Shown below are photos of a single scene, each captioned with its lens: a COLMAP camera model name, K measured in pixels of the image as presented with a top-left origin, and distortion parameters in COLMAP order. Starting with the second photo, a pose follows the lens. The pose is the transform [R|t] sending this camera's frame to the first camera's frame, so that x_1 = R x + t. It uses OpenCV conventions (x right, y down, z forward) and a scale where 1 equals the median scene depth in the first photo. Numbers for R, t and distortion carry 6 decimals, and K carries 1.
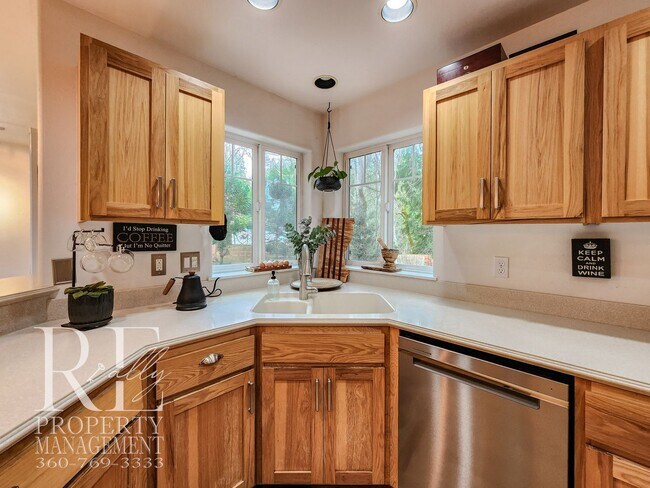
lens RADIAL K [[270.6, 0, 326.4], [0, 270.6, 234.9], [0, 0, 1]] dist [0.000857, 0.000042]
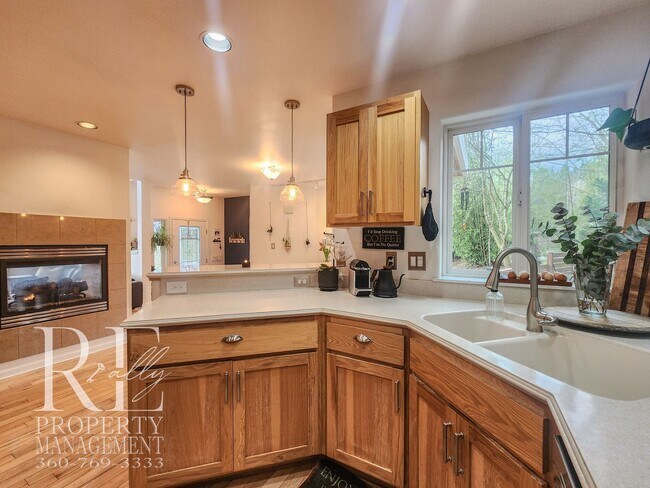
lens RADIAL K [[278.5, 0, 325.0], [0, 278.5, 244.0], [0, 0, 1]] dist [-0.001517, -0.000153]
pose [[0.252098, 0.008690, -0.967663, 0.560580], [0.003632, 0.999944, 0.009926, 0.023211], [0.967695, -0.006017, 0.252053, 0.420691]]
